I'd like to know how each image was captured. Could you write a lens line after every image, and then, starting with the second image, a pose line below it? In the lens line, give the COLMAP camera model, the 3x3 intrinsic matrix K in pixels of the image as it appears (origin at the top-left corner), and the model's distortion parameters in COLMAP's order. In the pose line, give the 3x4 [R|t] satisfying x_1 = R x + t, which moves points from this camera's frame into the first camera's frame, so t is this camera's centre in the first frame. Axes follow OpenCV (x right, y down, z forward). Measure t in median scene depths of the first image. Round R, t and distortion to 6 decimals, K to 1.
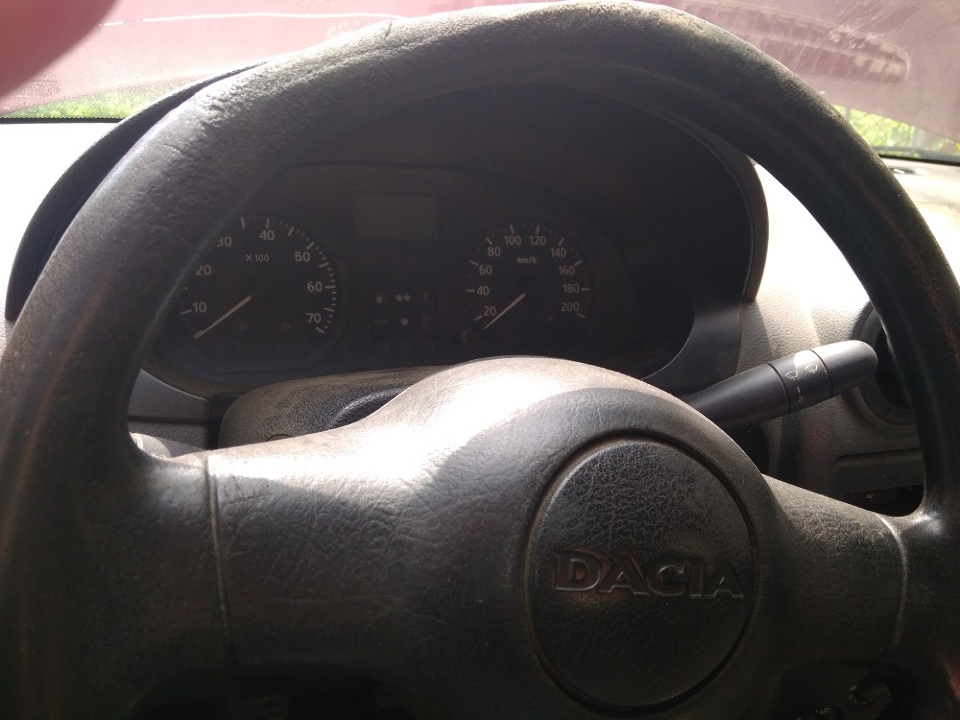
lens RADIAL K [[758.6, 0, 472.4], [0, 758.6, 382.9], [0, 0, 1]] dist [0.072225, -0.099985]
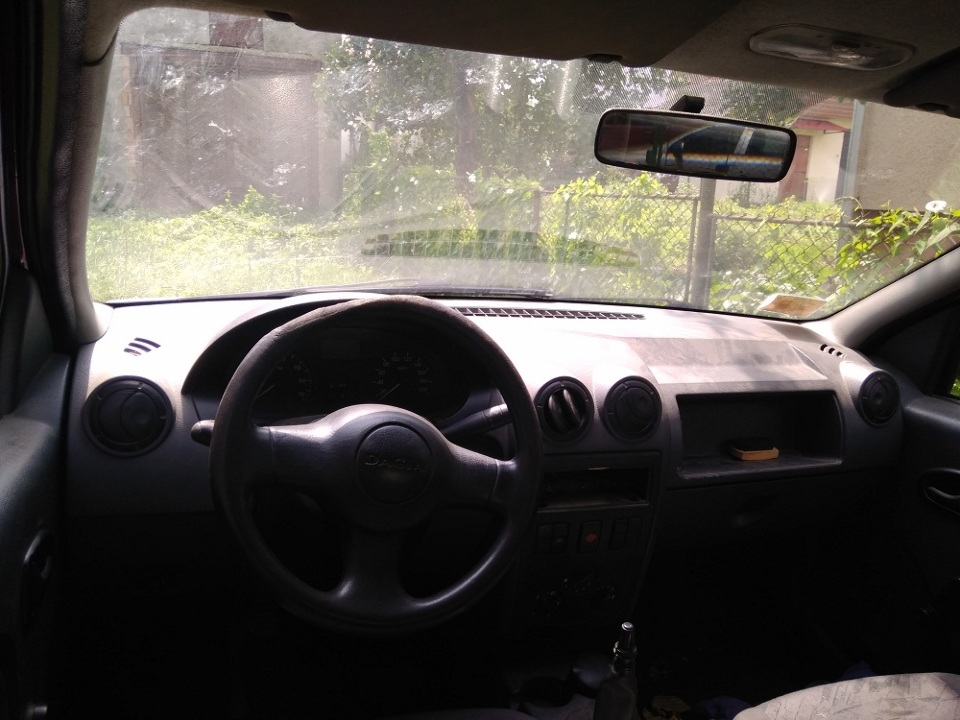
lens RADIAL K [[758.6, 0, 471.3], [0, 758.6, 379.5], [0, 0, 1]] dist [0.072225, -0.099985]
pose [[0.999907, 0.004228, 0.012993, 0.381217], [-0.002563, 0.992076, -0.125610, 0.221745], [-0.013421, 0.125565, 0.991995, -1.791912]]
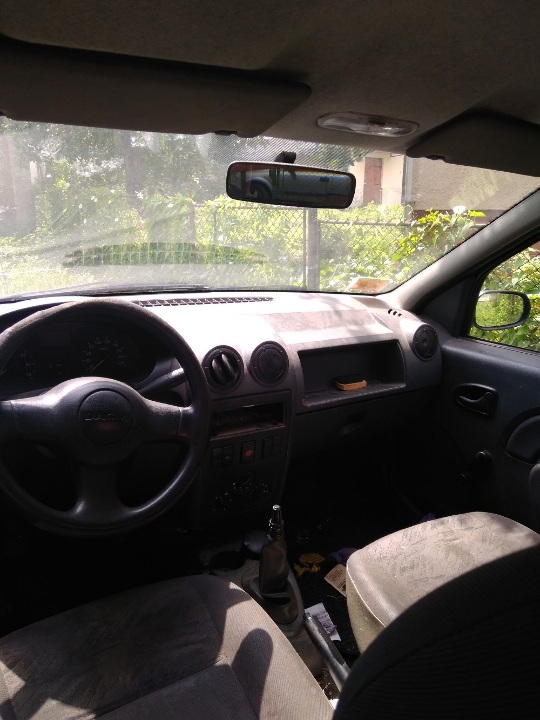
lens RADIAL K [[568.9, 0, 269.6], [0, 568.9, 371.4], [0, 0, 1]] dist [0.072225, -0.099985]
pose [[0.974399, -0.087462, 0.207117, 0.368319], [0.103916, 0.992125, -0.069925, 0.236163], [-0.199370, 0.089657, 0.975814, -2.055588]]
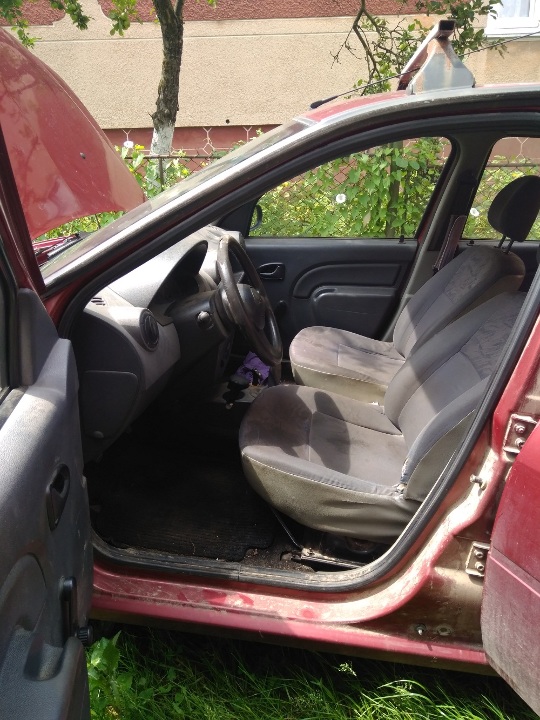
lens RADIAL K [[568.9, 0, 264.6], [0, 568.9, 358.9], [0, 0, 1]] dist [0.072225, -0.099985]
pose [[0.454681, -0.380897, 0.805098, -3.776334], [0.336366, 0.910433, 0.240768, -0.506048], [-0.824696, 0.161335, 0.542078, -1.783507]]
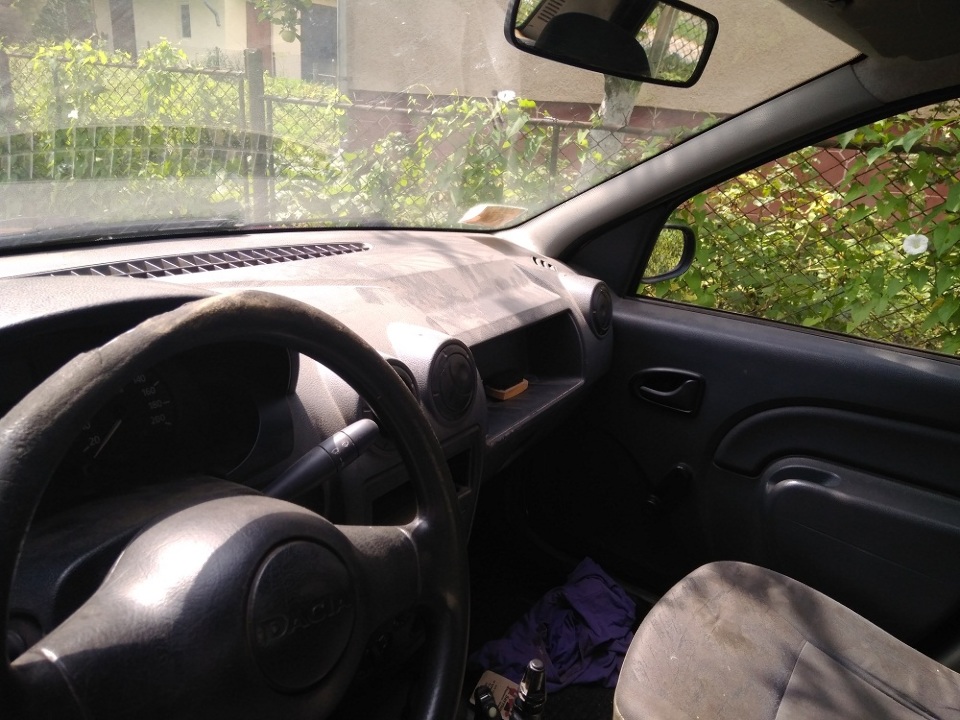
lens RADIAL K [[758.6, 0, 479.9], [0, 758.6, 367.6], [0, 0, 1]] dist [0.072225, -0.099985]
pose [[0.781299, -0.186179, 0.595743, -0.320900], [0.179810, 0.981149, 0.070809, -0.288732], [-0.597696, 0.051797, 0.800048, -0.570663]]
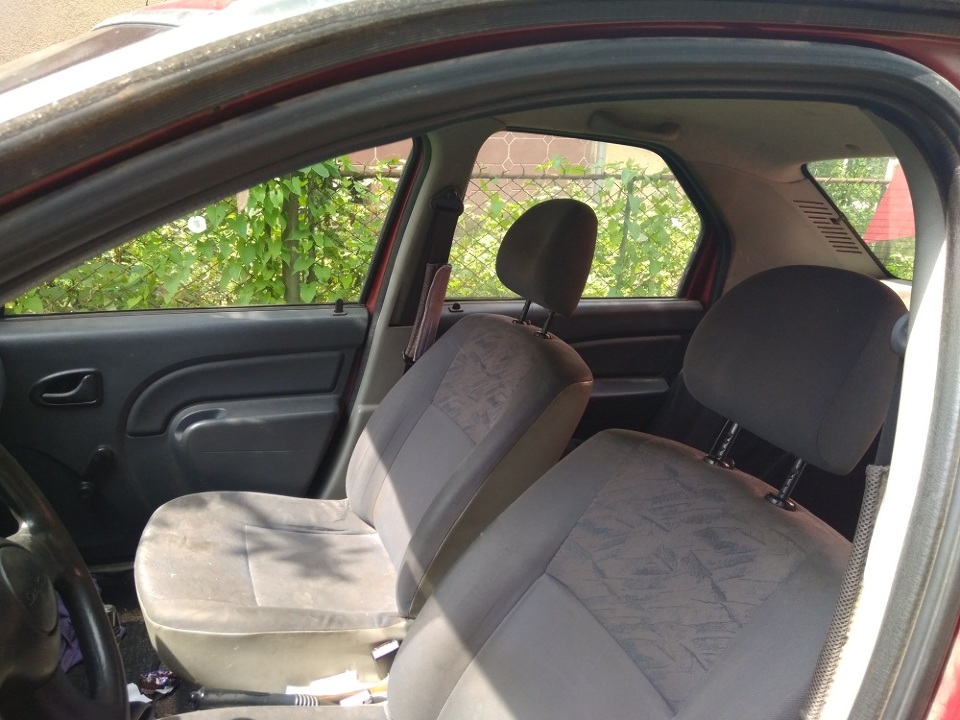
lens RADIAL K [[758.6, 0, 481.3], [0, 758.6, 364.6], [0, 0, 1]] dist [0.072225, -0.099985]
pose [[-0.025105, -0.345003, 0.938266, -1.570667], [0.301681, 0.892190, 0.336133, -0.663197], [-0.953078, 0.291496, 0.081682, -0.744829]]
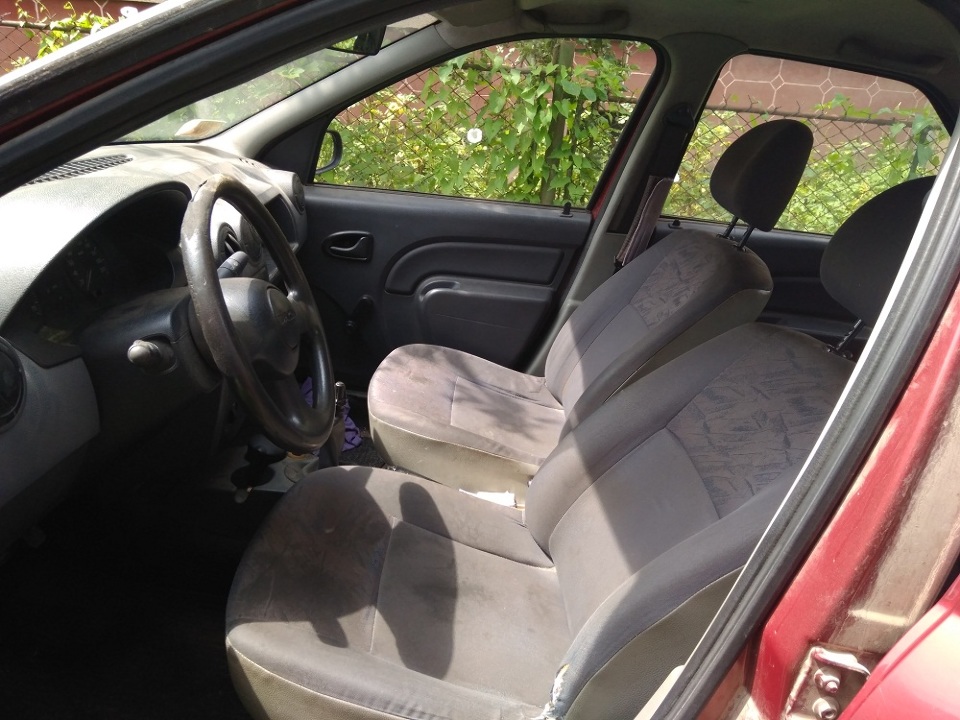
lens RADIAL K [[758.6, 0, 477.9], [0, 758.6, 367.5], [0, 0, 1]] dist [0.072225, -0.099985]
pose [[0.356479, -0.376450, 0.855107, -2.266847], [0.252787, 0.919961, 0.299618, -0.362329], [-0.899456, 0.109352, 0.423108, -1.251885]]
